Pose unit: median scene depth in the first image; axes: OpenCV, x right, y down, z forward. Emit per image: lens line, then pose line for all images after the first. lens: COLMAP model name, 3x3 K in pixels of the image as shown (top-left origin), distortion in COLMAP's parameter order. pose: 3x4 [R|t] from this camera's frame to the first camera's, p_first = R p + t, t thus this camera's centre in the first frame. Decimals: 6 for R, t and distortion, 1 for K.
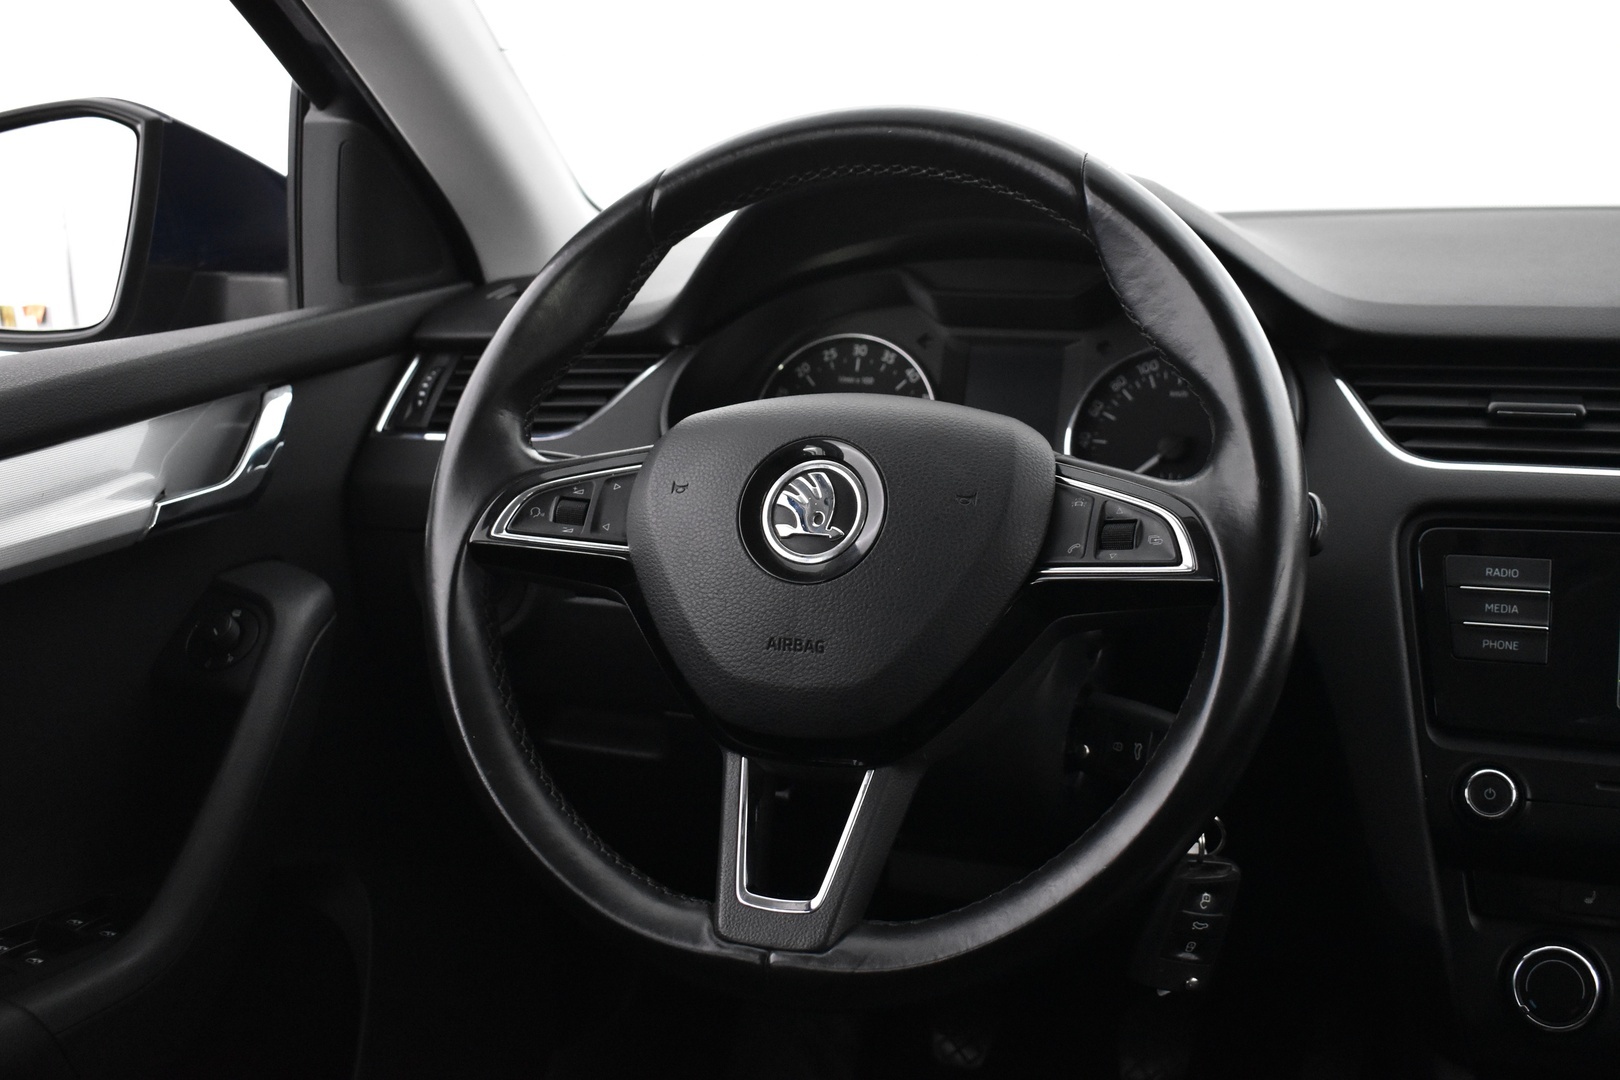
lens RADIAL K [[1696.6, 0, 825.5], [0, 1696.6, 528.7], [0, 0, 1]] dist [-0.048317, 0.000000]
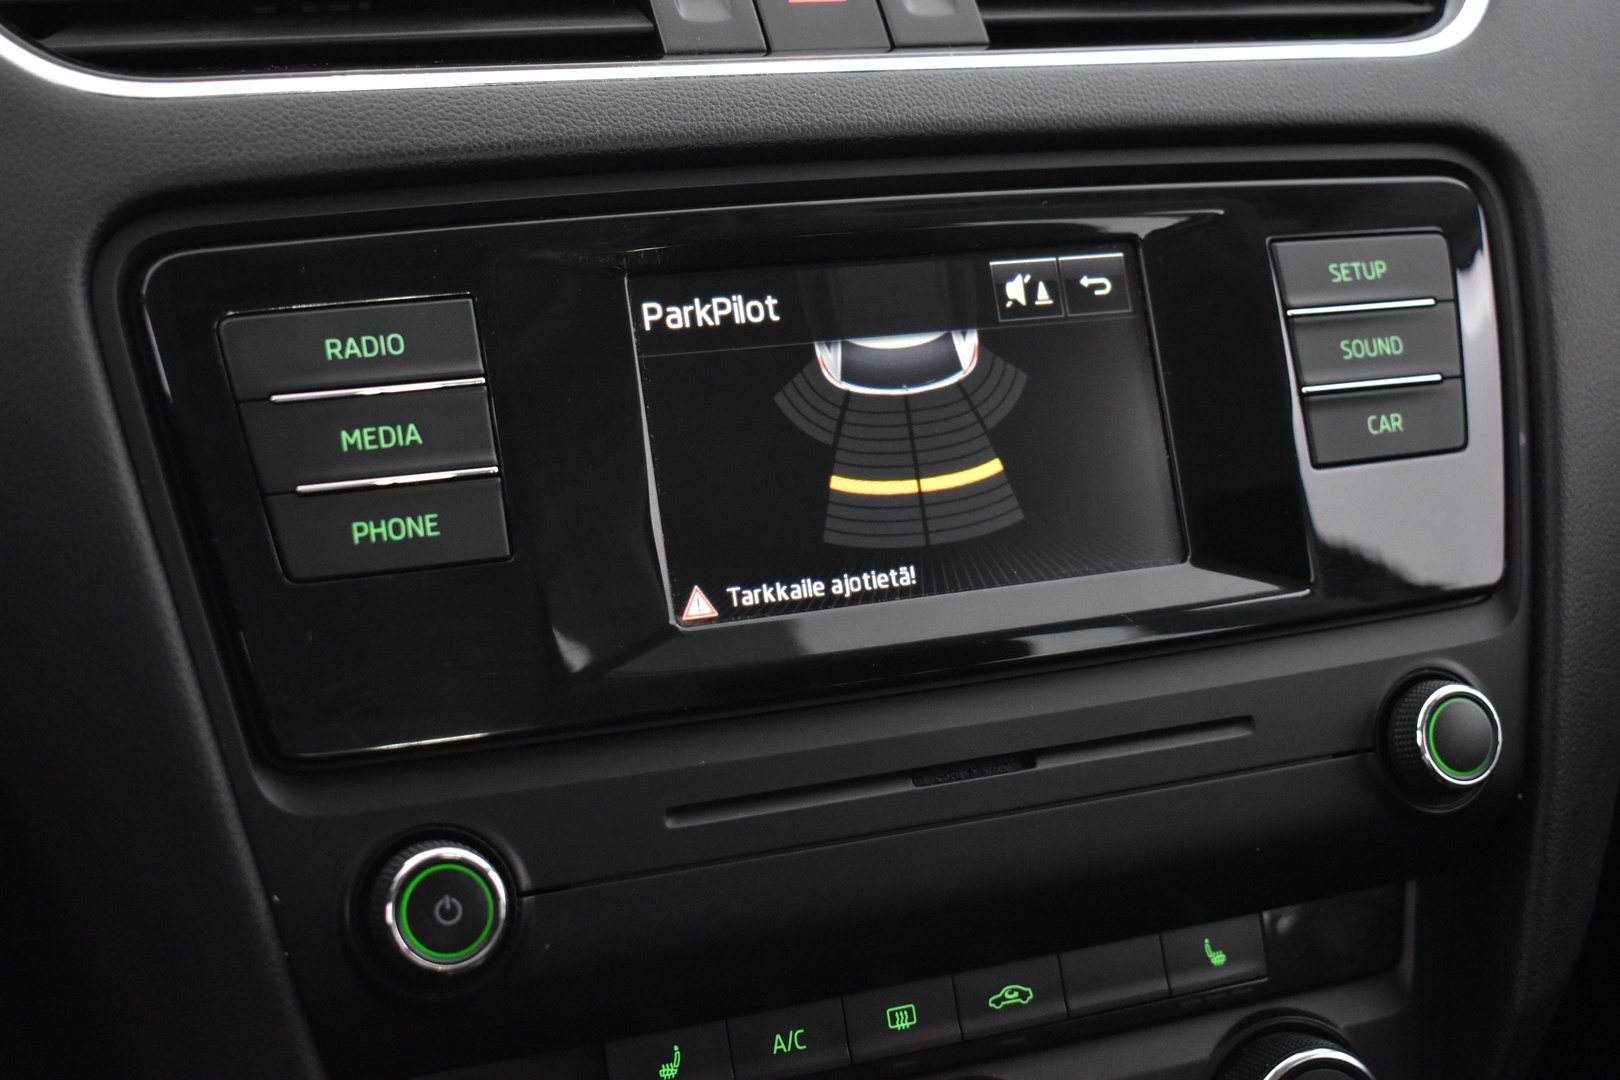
lens RADIAL K [[2315.1, 0, 806.3], [0, 2315.1, 524.4], [0, 0, 1]] dist [-0.032766, 0.000000]
pose [[0.728454, -0.185084, 0.659620, 0.110793], [0.102473, 0.981421, 0.162212, -0.010635], [-0.677388, -0.050571, 0.733886, 0.528607]]
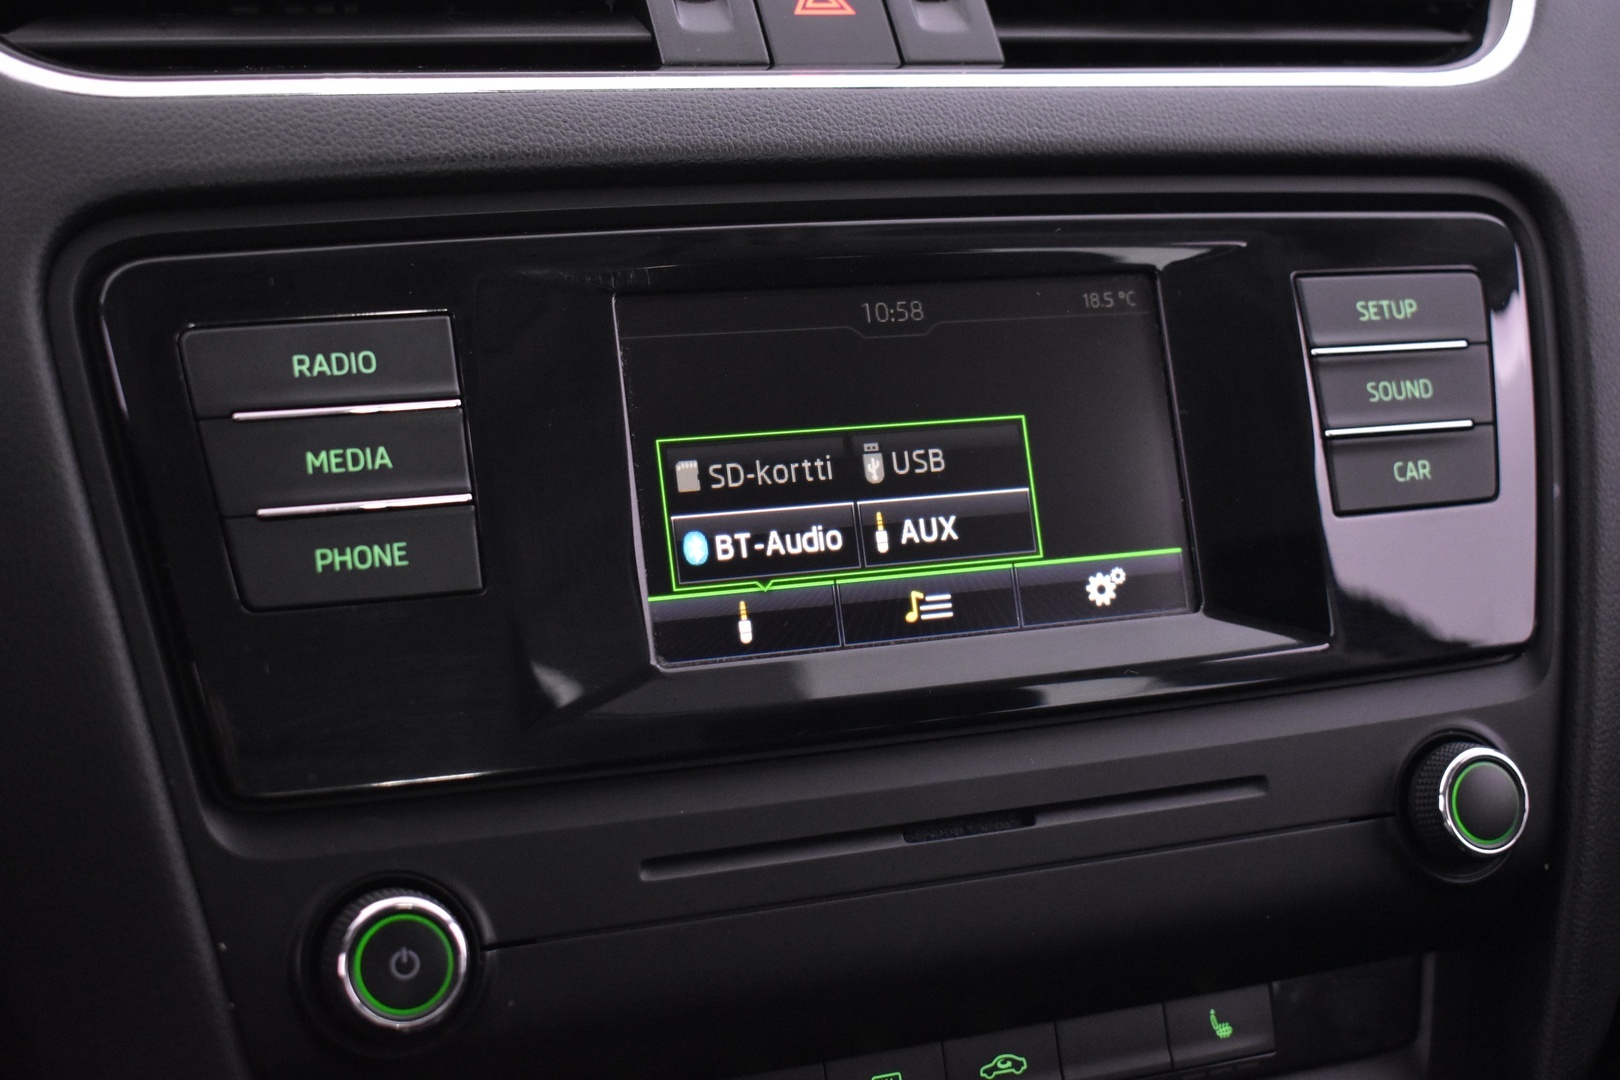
lens RADIAL K [[2315.1, 0, 820.4], [0, 2315.1, 550.5], [0, 0, 1]] dist [-0.032766, 0.000000]
pose [[0.735056, -0.163653, 0.657959, 0.136176], [0.080785, 0.984659, 0.154661, -0.003937], [-0.673176, -0.060531, 0.737000, 0.546002]]
